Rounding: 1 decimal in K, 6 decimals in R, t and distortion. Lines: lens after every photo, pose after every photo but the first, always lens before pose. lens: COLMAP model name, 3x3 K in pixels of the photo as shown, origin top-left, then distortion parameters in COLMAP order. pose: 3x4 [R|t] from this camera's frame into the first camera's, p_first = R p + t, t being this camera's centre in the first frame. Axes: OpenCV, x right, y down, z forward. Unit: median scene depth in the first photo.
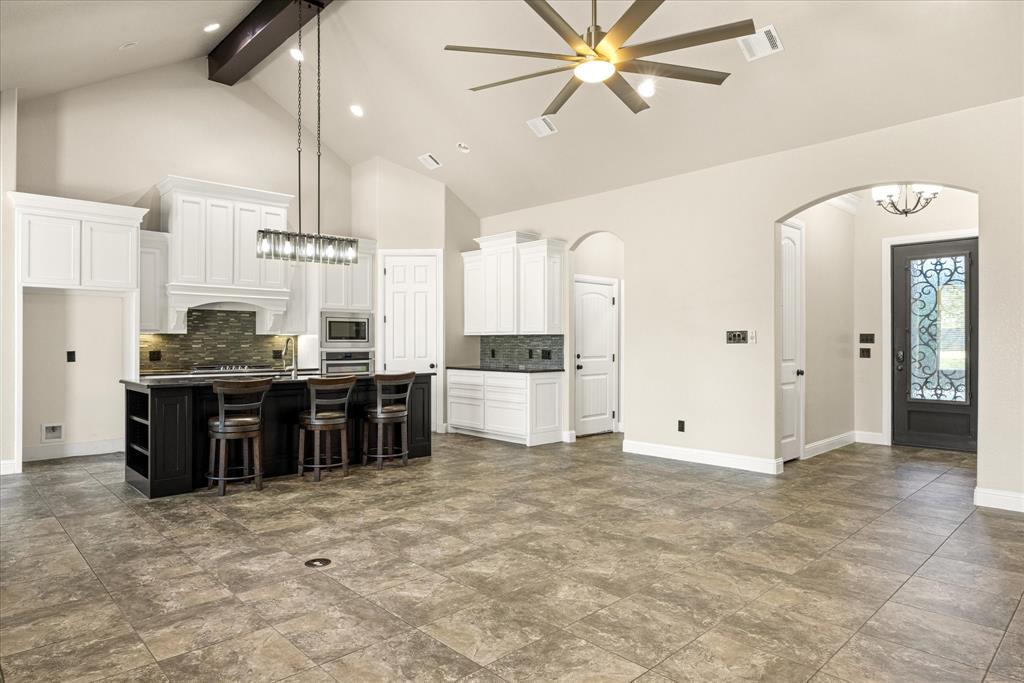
lens RADIAL K [[614.5, 0, 506.4], [0, 614.5, 340.3], [0, 0, 1]] dist [0.004207, 0.000691]
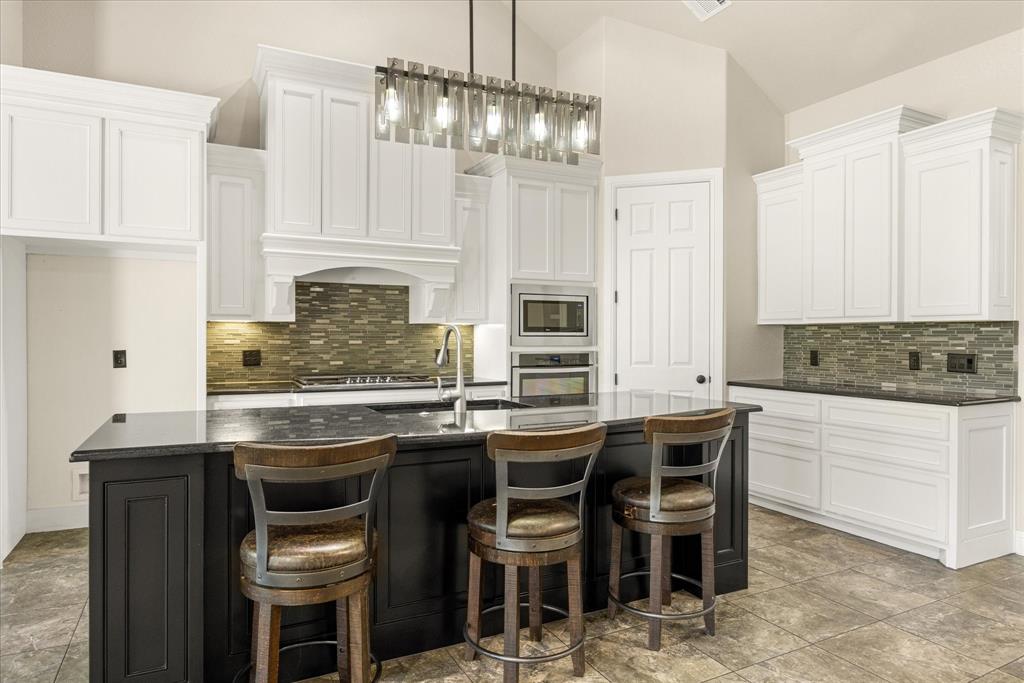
lens RADIAL K [[614.5, 0, 510.2], [0, 614.5, 339.6], [0, 0, 1]] dist [0.004207, 0.000691]
pose [[0.961114, 0.004197, -0.276120, -0.152274], [-0.001585, 0.999952, 0.009683, 0.000575], [0.276148, -0.008869, 0.961074, 0.473840]]
